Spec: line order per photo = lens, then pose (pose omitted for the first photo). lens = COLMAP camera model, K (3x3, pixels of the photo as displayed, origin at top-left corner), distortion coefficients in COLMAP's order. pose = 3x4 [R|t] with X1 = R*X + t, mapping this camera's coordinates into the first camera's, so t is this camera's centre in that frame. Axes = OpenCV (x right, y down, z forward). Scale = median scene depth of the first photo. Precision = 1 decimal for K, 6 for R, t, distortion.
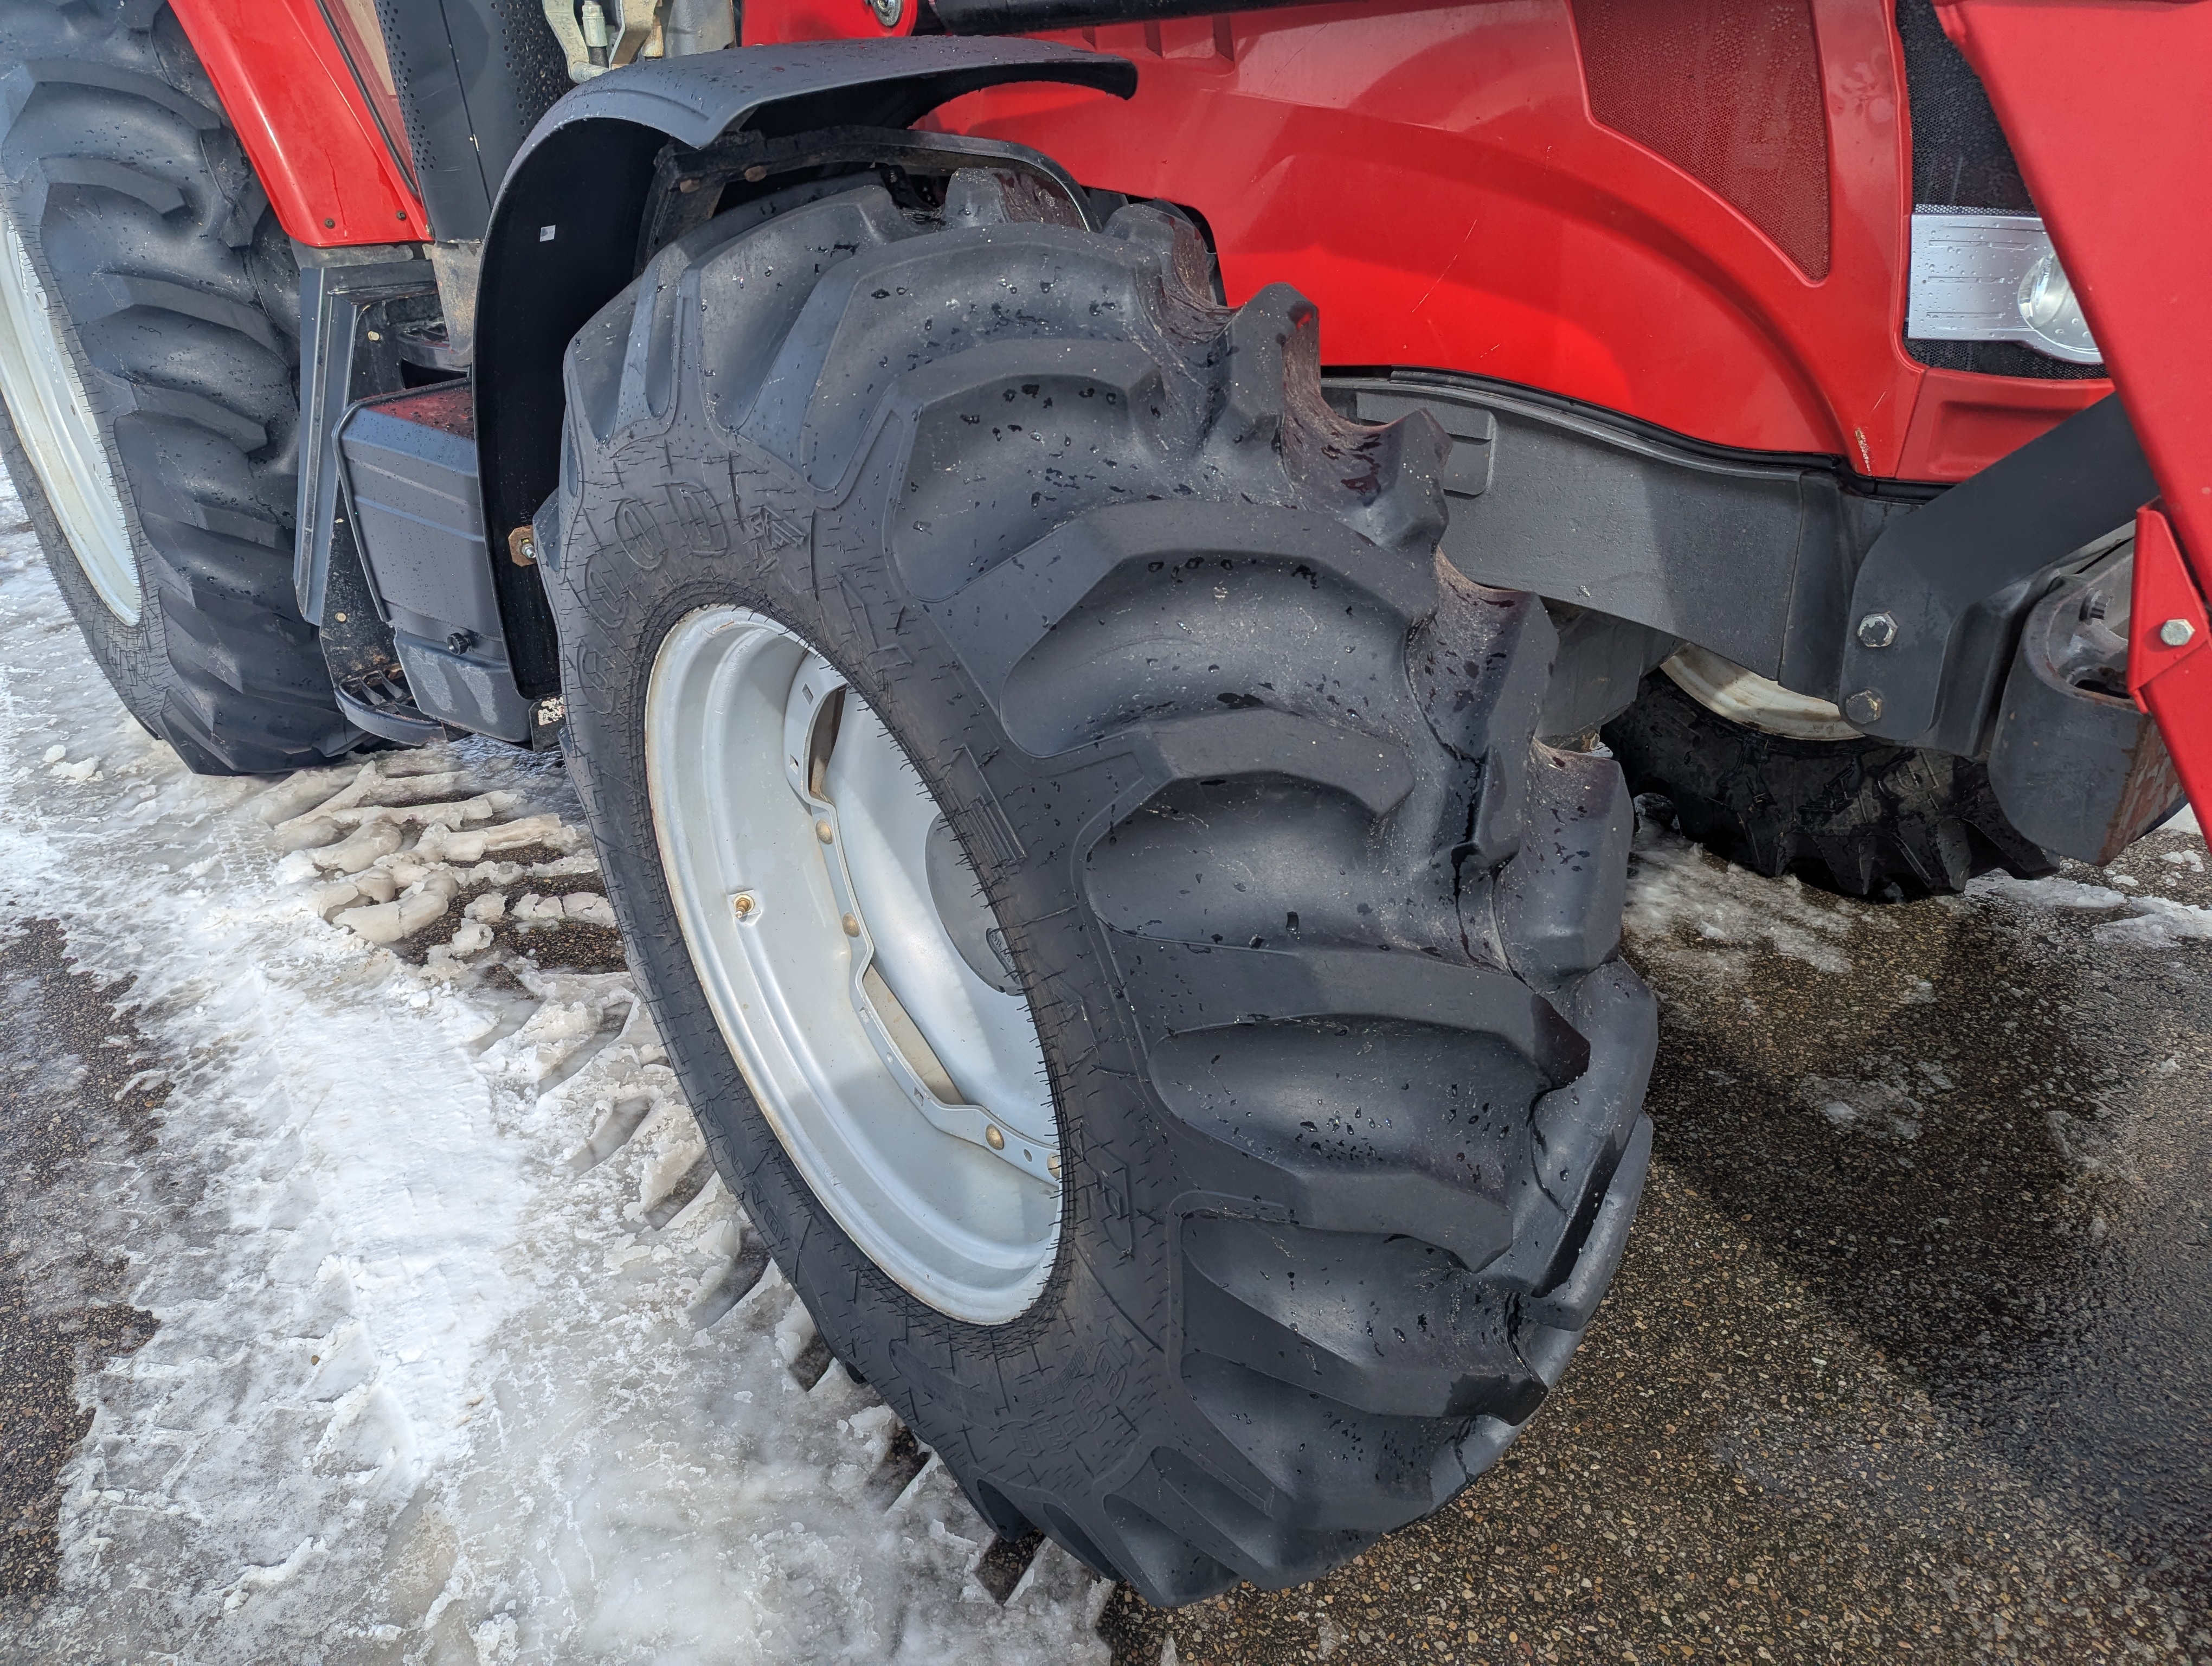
lens RADIAL K [[1560.5, 0, 1072.4], [0, 1560.5, 841.9], [0, 0, 1]] dist [0.074300, -0.109582]
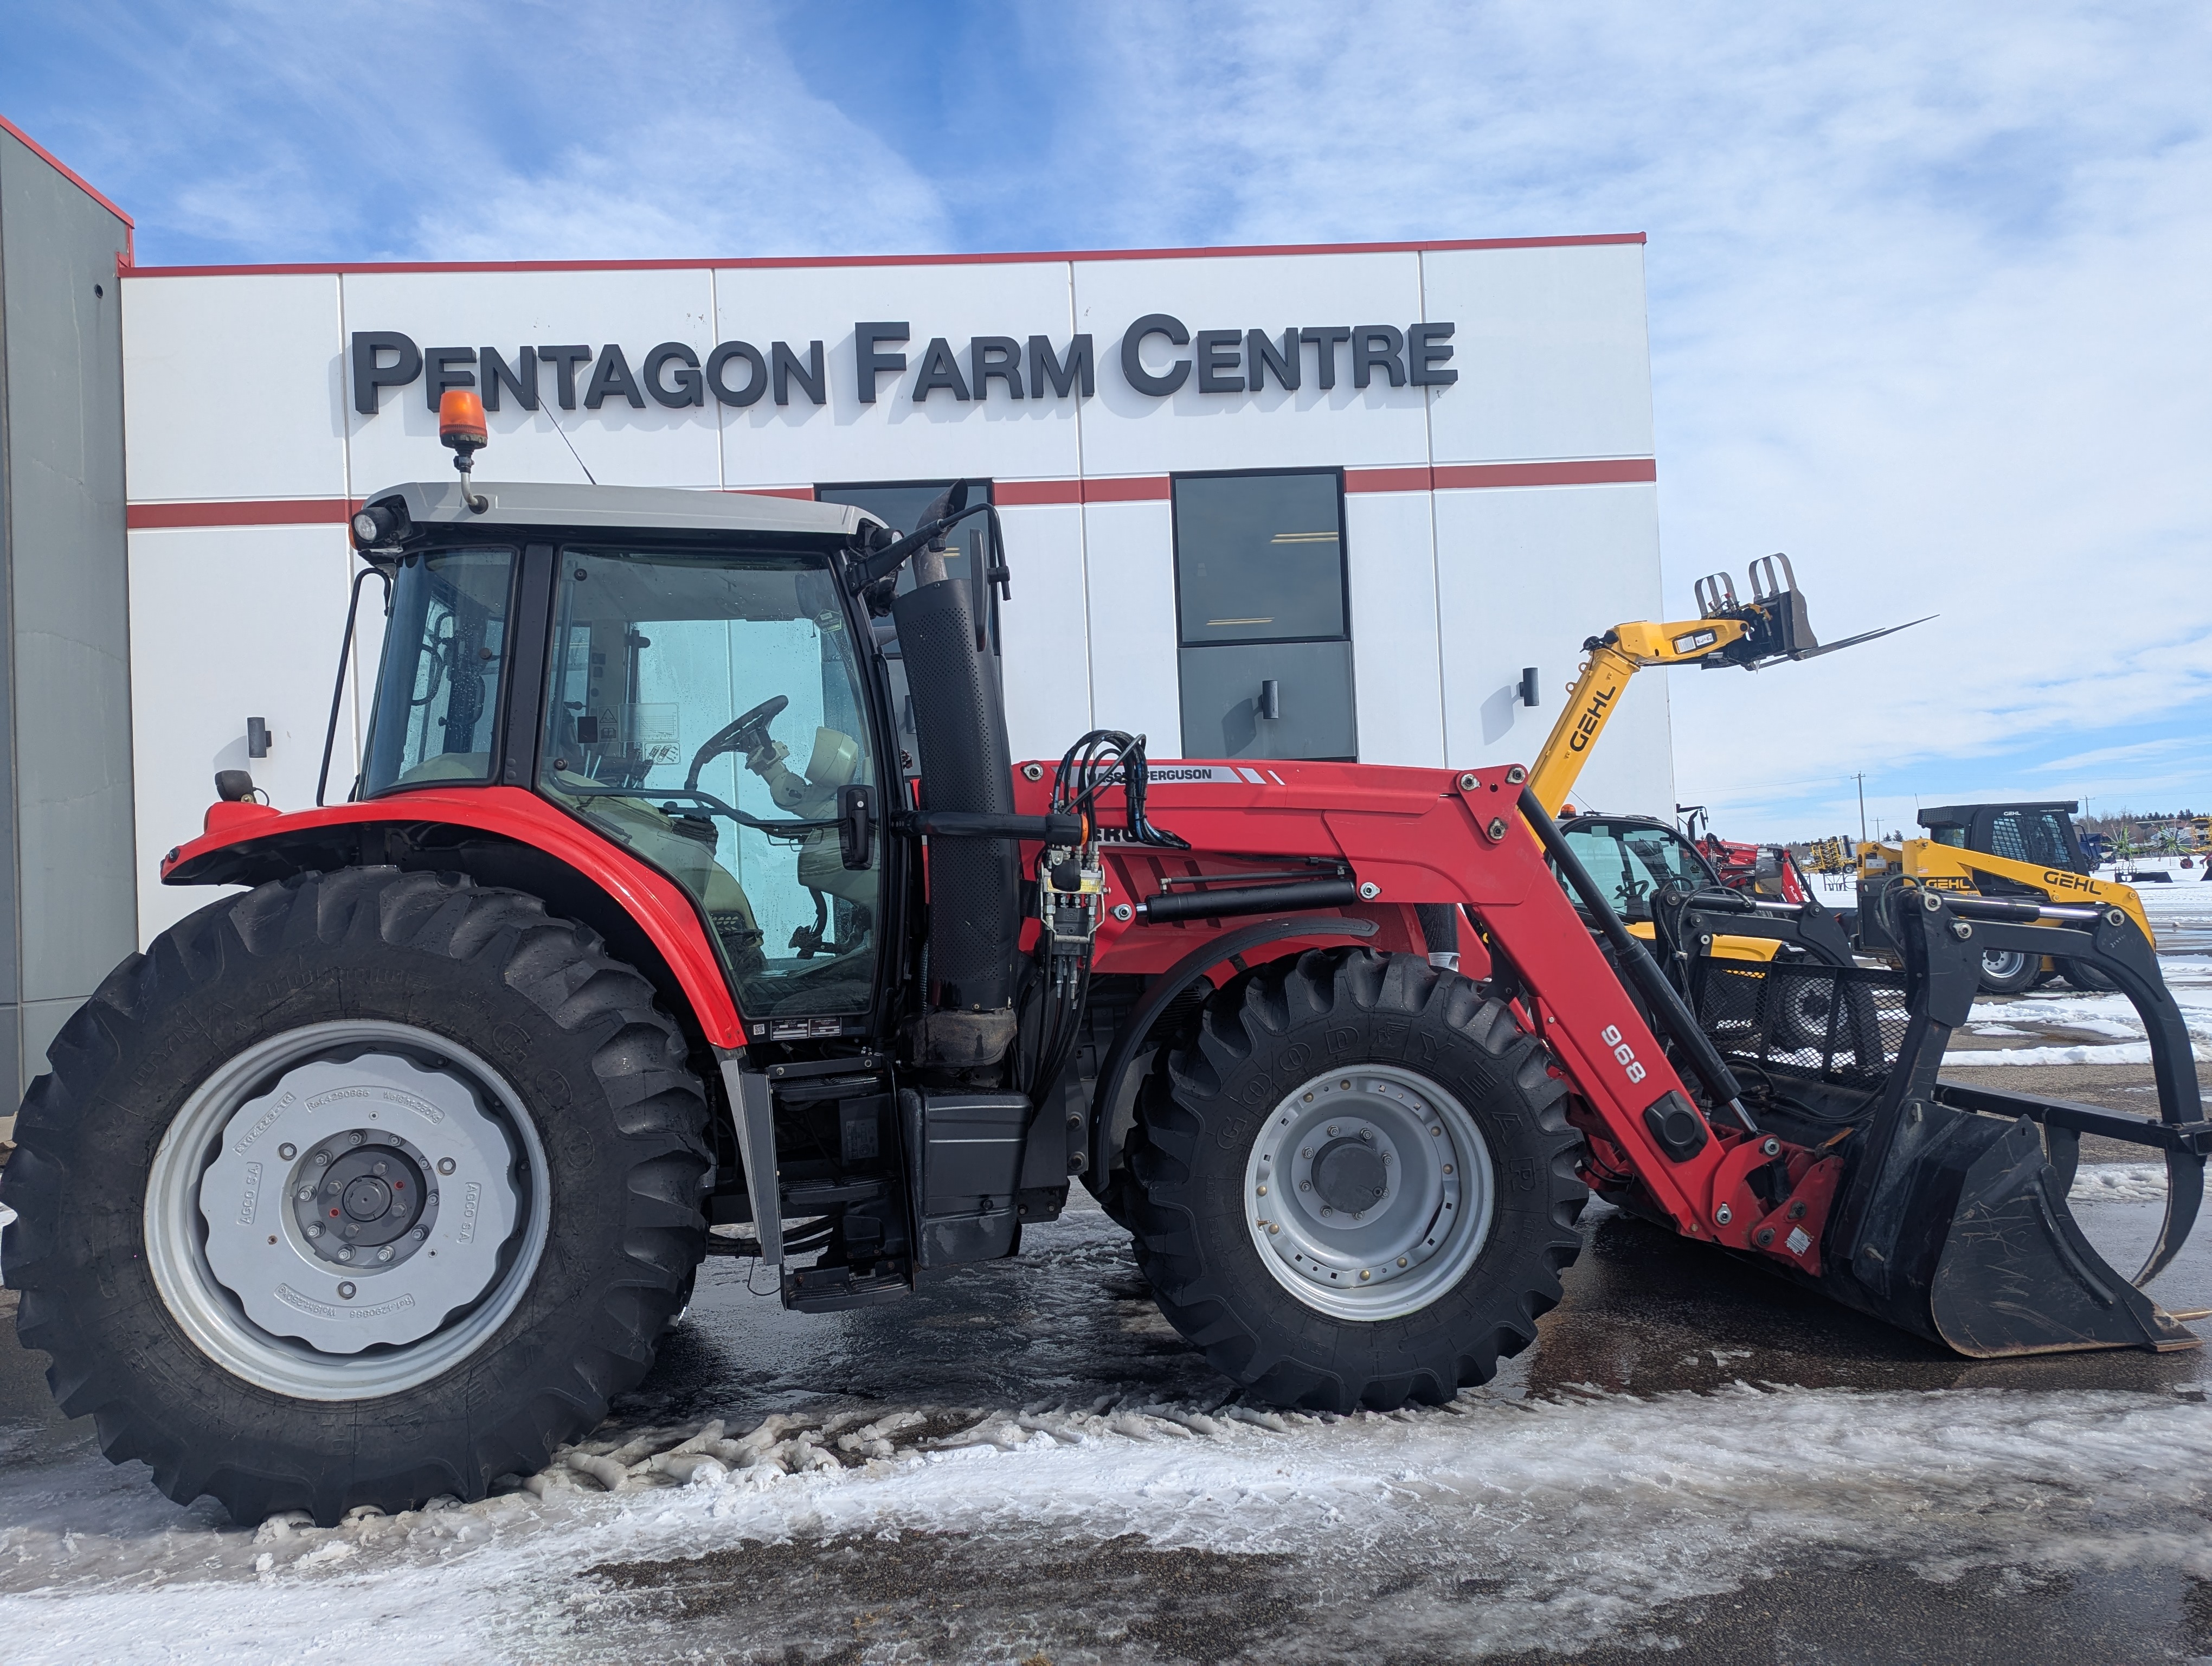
lens RADIAL K [[1525.9, 0, 1085.6], [0, 1525.9, 833.5], [0, 0, 1]] dist [0.082926, -0.075080]
pose [[0.554973, 0.036988, 0.831046, -1.884233], [0.415447, 0.853183, -0.315409, 0.132028], [-0.720700, 0.520299, 0.458126, -0.202879]]
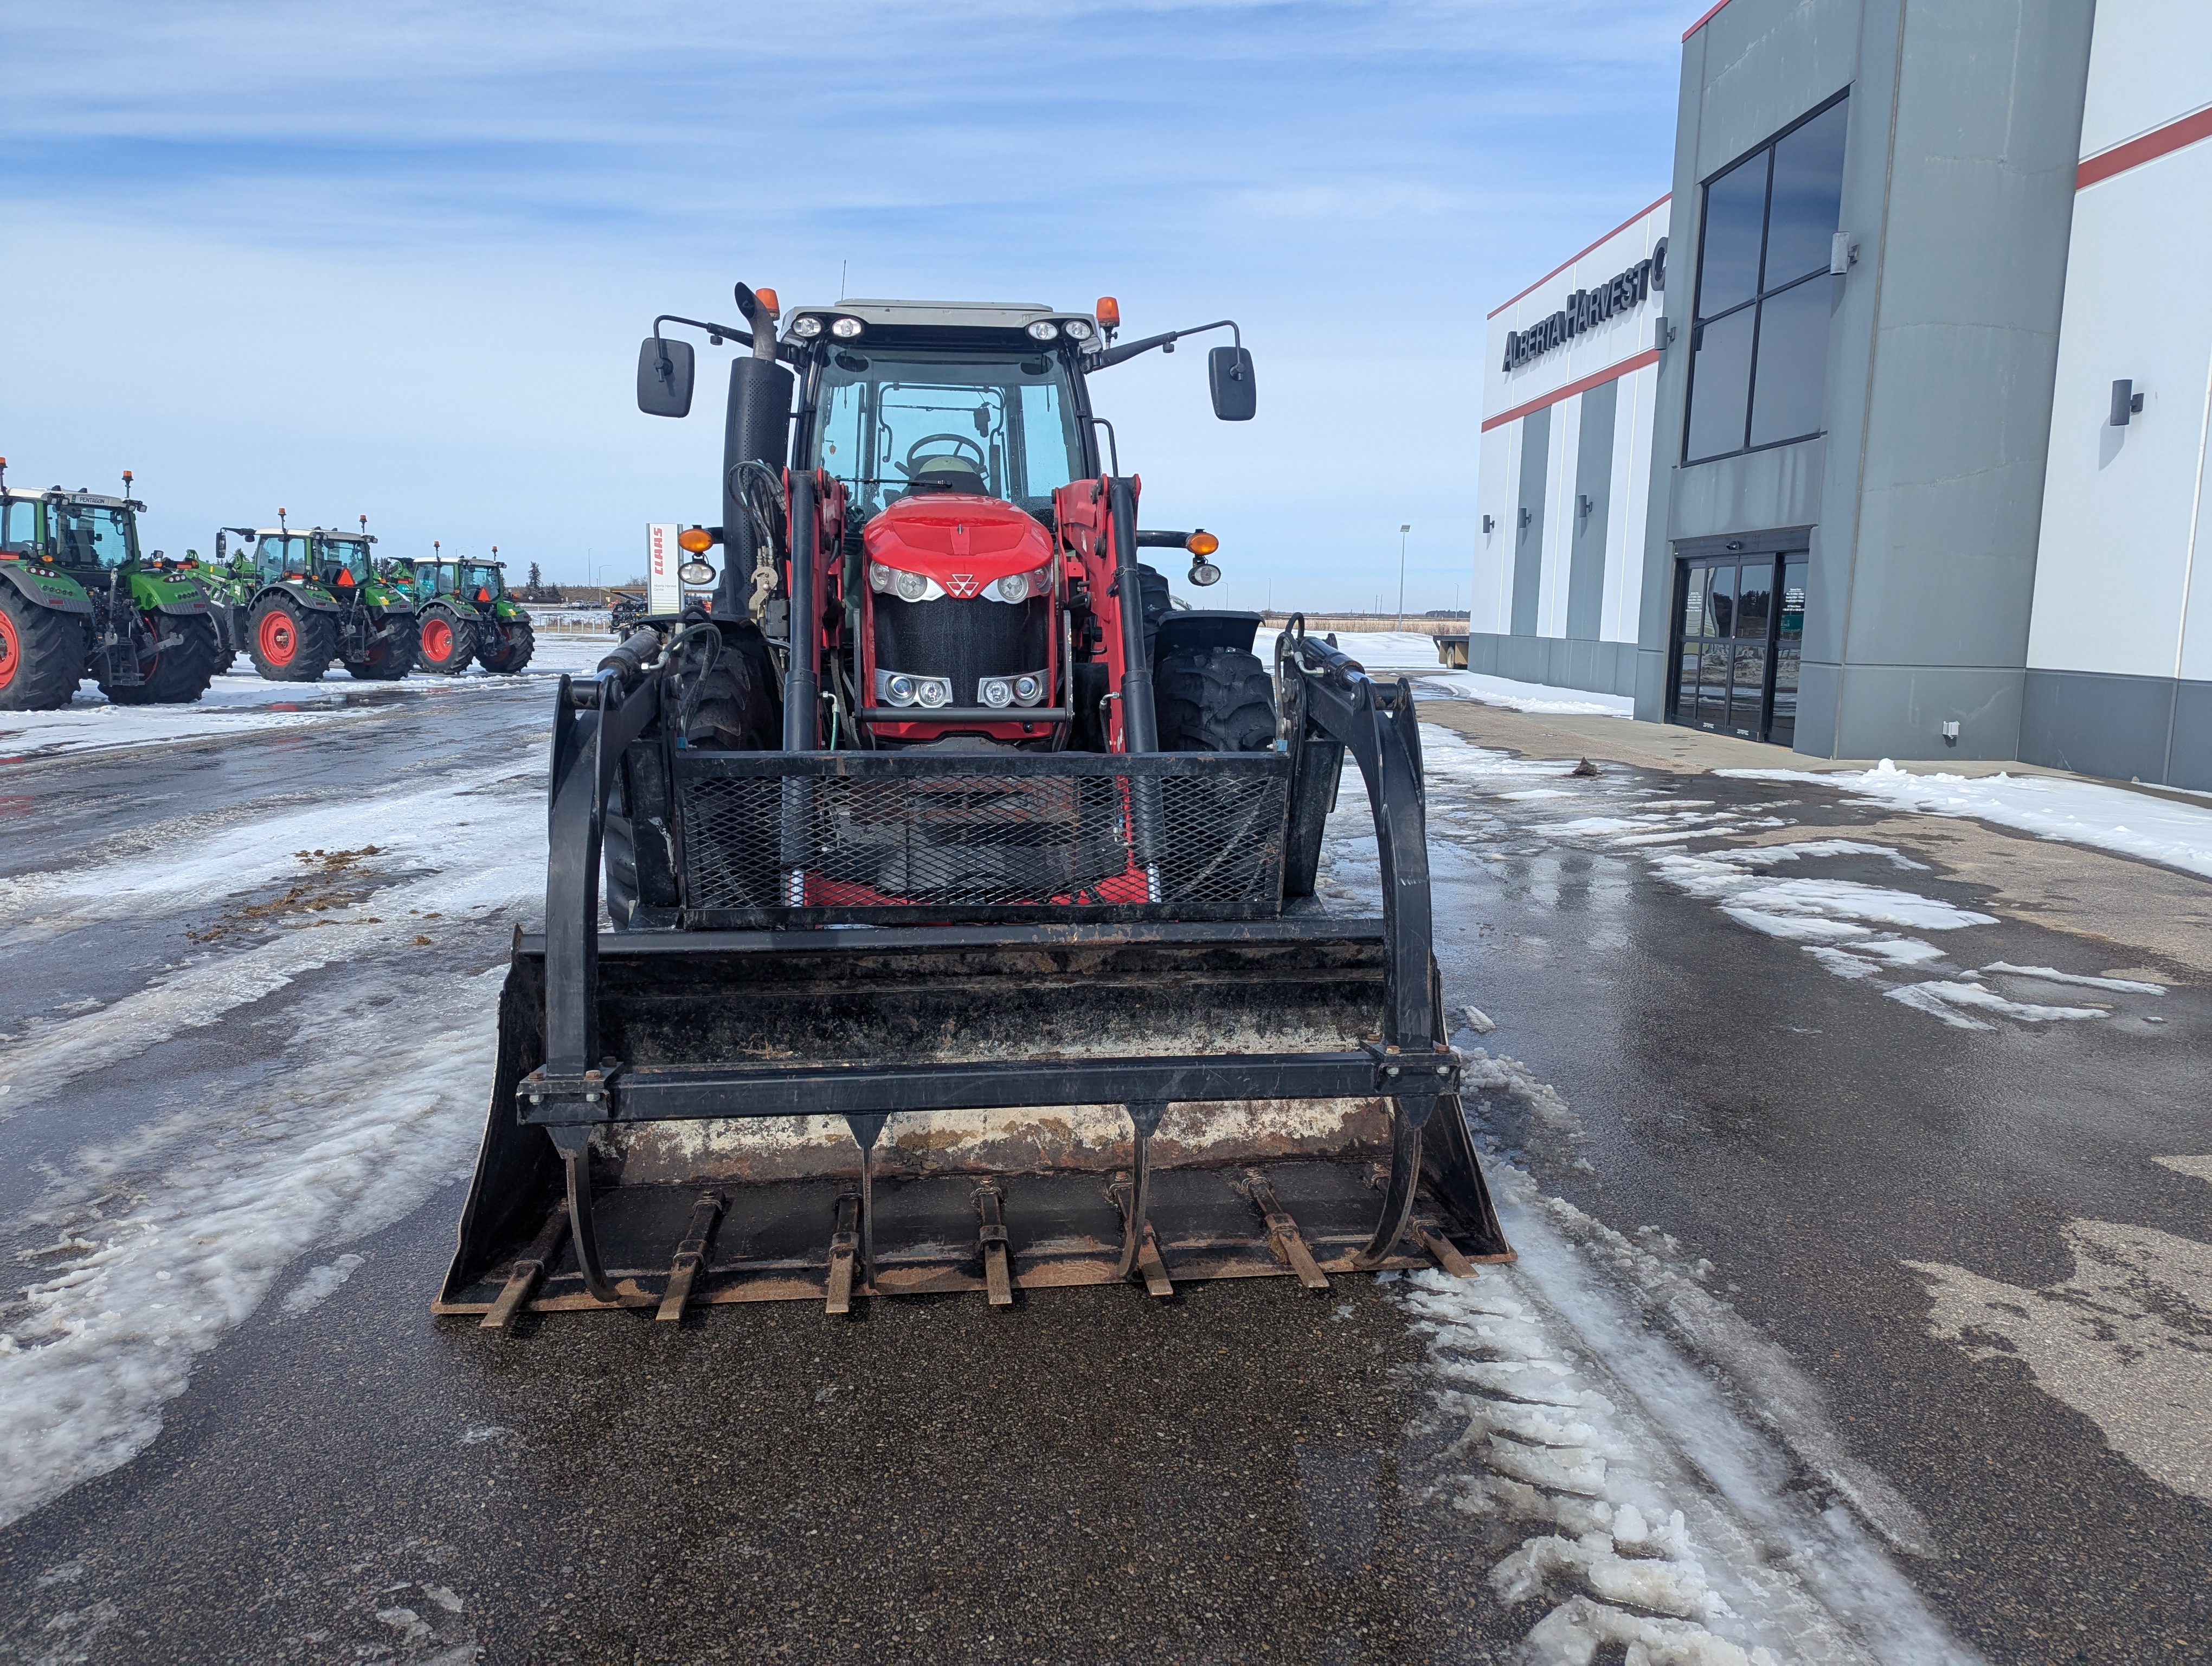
lens RADIAL K [[1554.3, 0, 1109.6], [0, 1554.3, 800.1], [0, 0, 1]] dist [0.063957, -0.047136]
pose [[0.820502, 0.117577, -0.559421, 1.857087], [-0.307165, 0.916018, -0.257994, 0.425457], [0.482105, 0.383519, 0.787710, -0.955246]]
